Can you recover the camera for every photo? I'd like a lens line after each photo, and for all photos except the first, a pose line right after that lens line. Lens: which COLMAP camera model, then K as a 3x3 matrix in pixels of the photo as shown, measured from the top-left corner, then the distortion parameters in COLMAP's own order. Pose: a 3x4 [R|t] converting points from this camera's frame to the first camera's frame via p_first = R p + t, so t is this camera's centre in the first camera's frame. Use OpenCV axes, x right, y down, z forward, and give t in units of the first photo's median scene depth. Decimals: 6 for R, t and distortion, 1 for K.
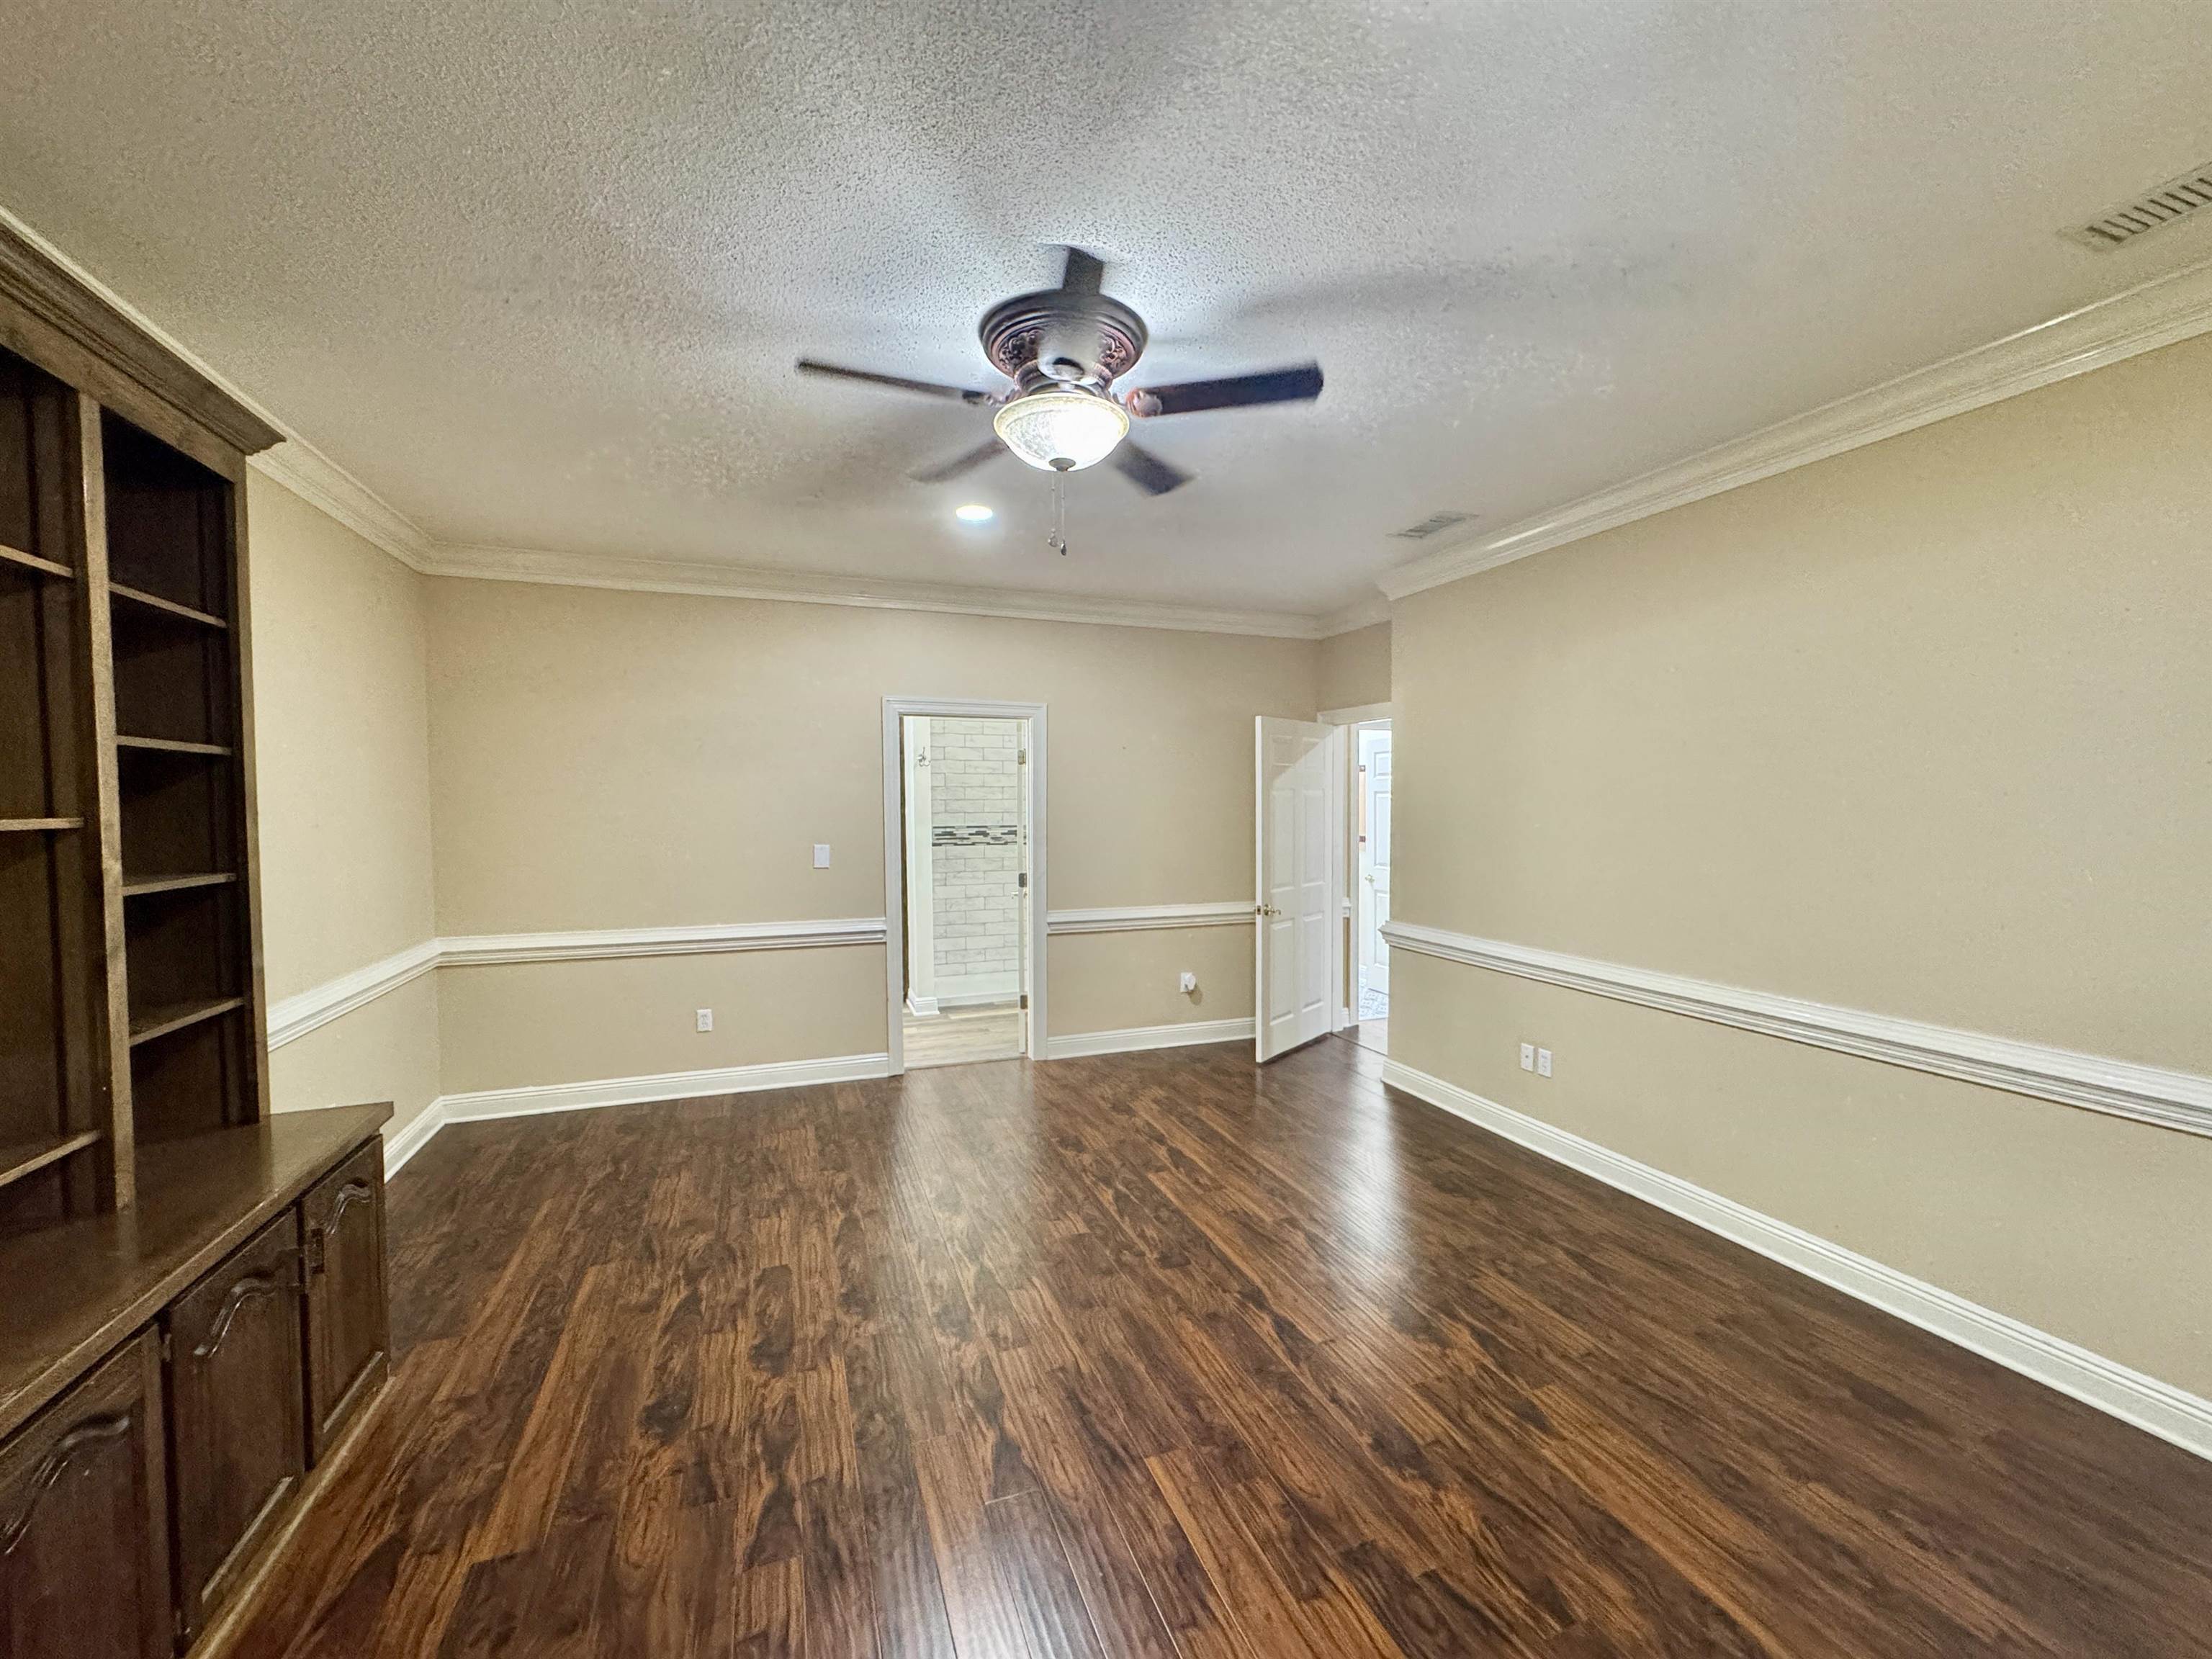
lens RADIAL K [[876.9, 0, 1101.1], [0, 876.9, 828.5], [0, 0, 1]] dist [-0.001842, 0.000476]
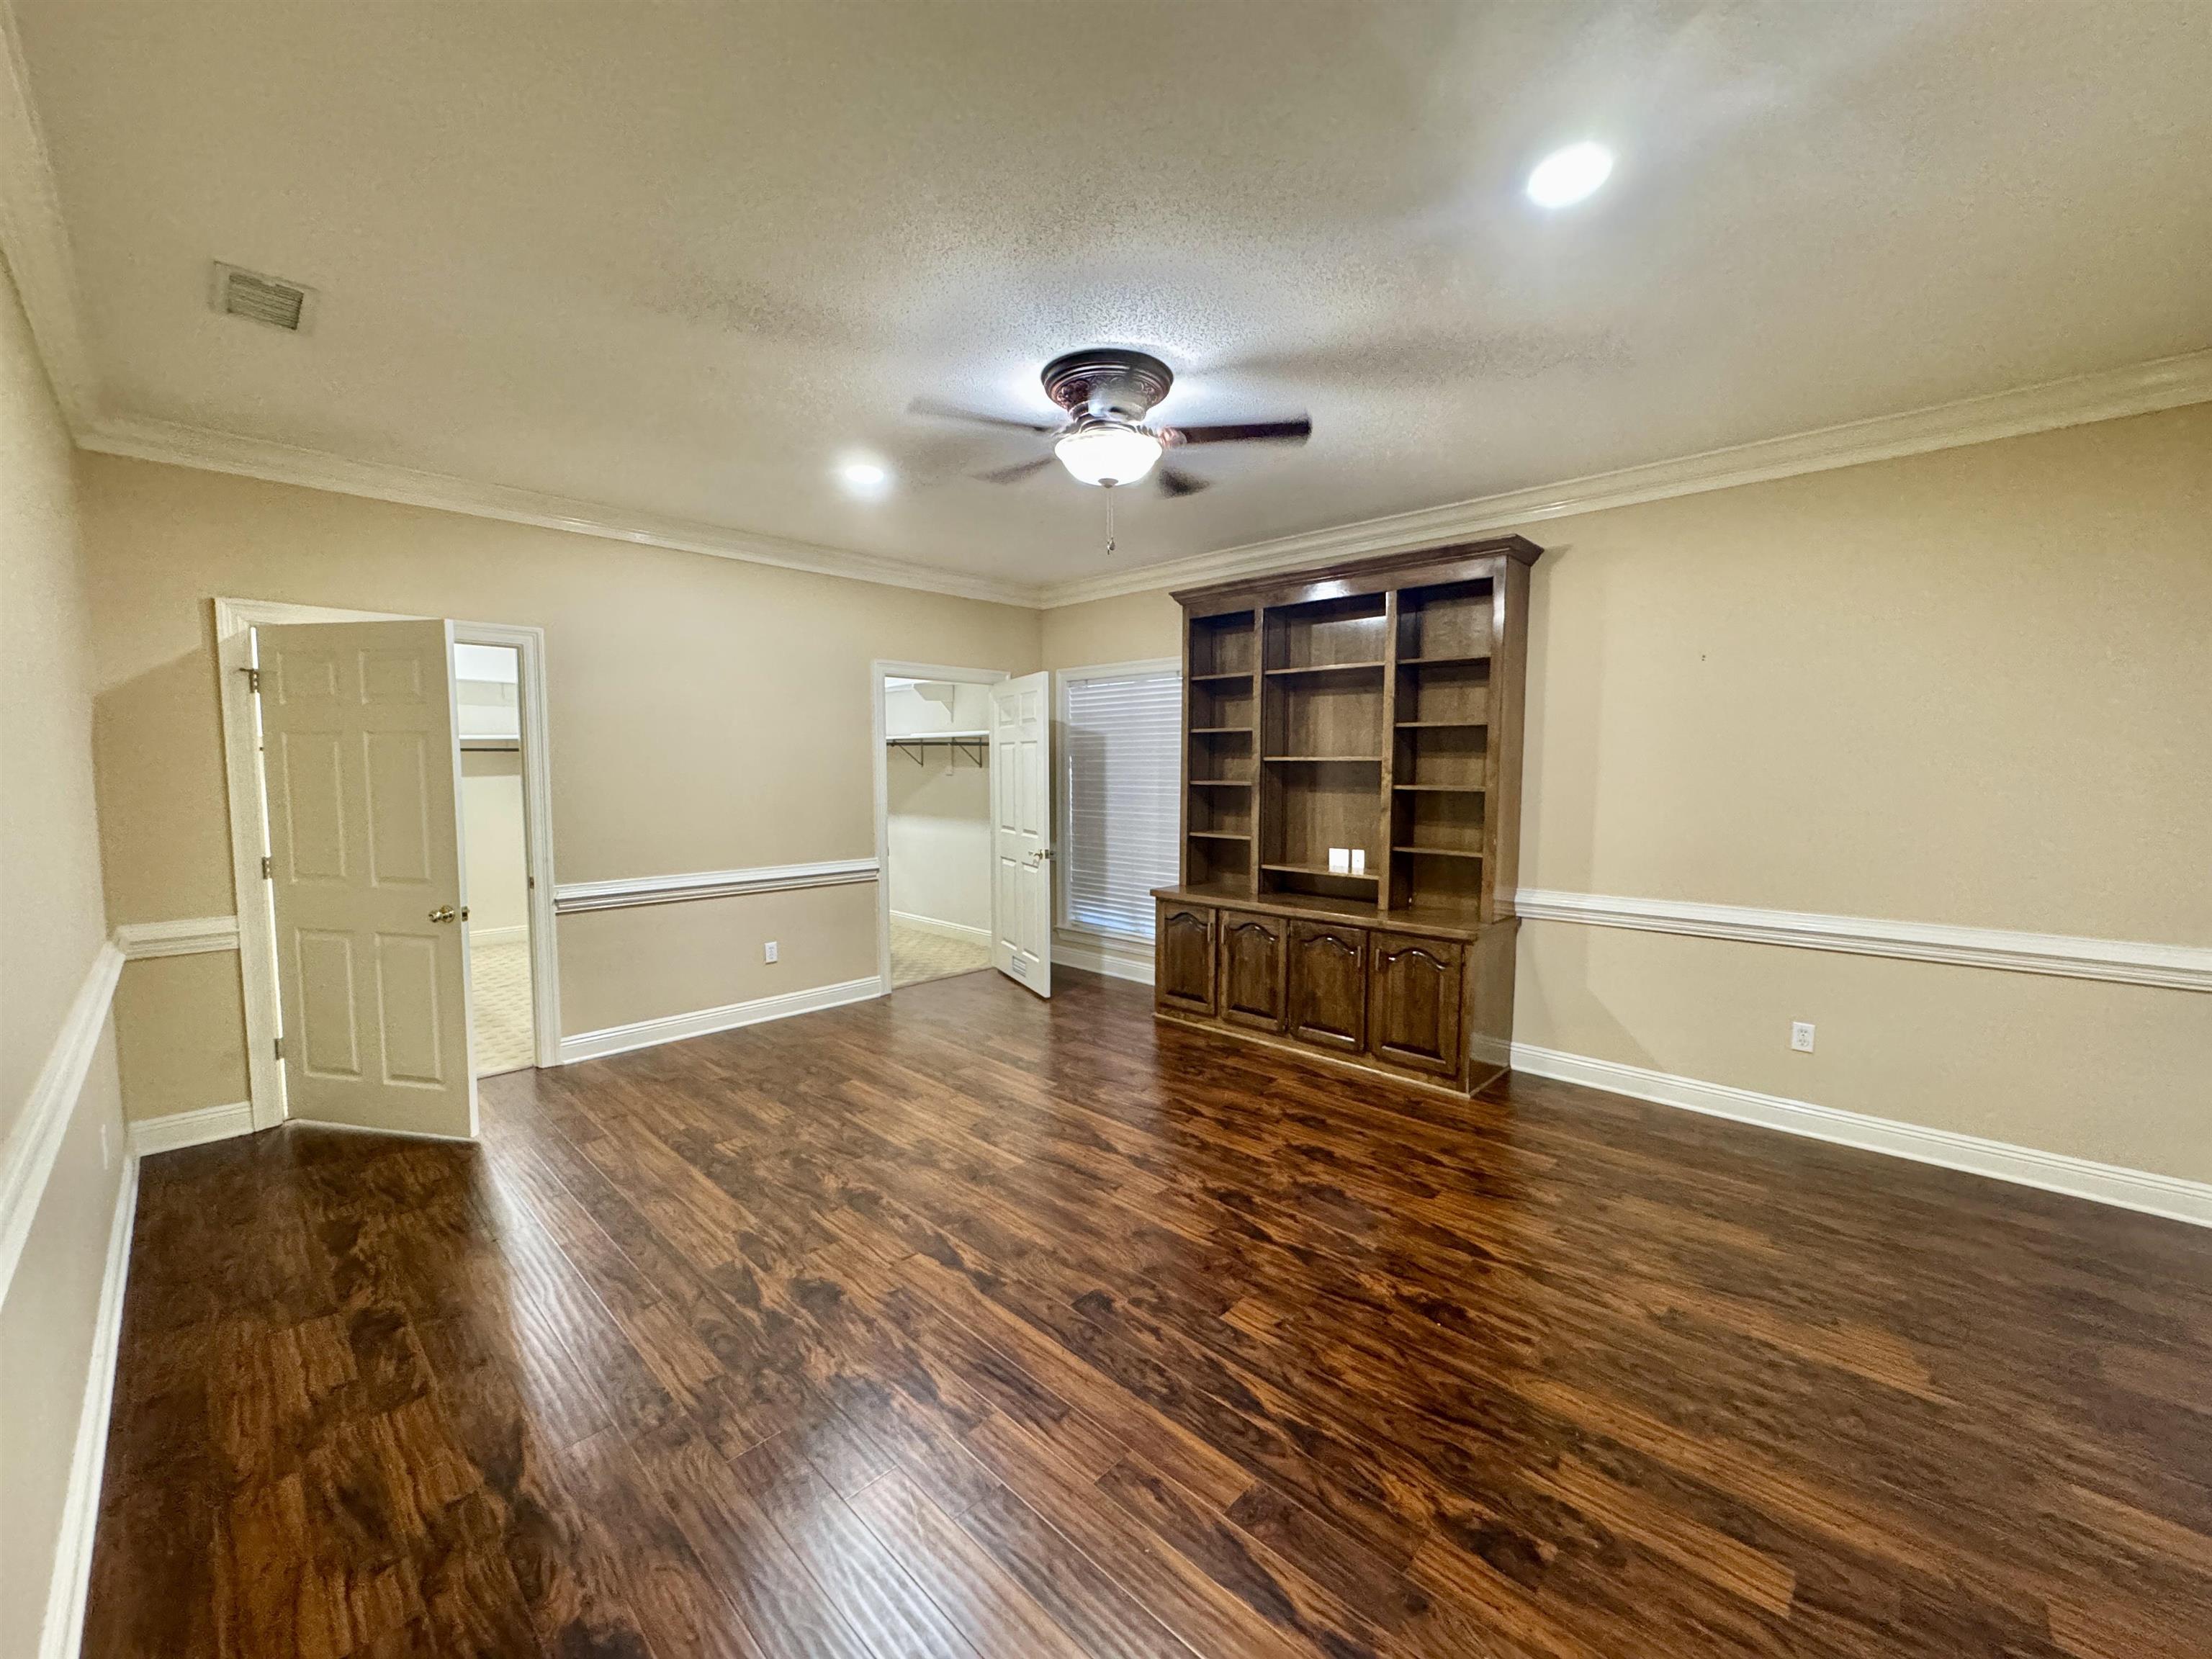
lens RADIAL K [[876.9, 0, 1101.1], [0, 876.9, 828.5], [0, 0, 1]] dist [-0.001842, 0.000476]
pose [[-0.900544, 0.037596, -0.433136, 0.455763], [-0.009646, 0.994281, 0.106359, -0.041953], [0.434658, 0.099959, -0.895031, 1.859127]]
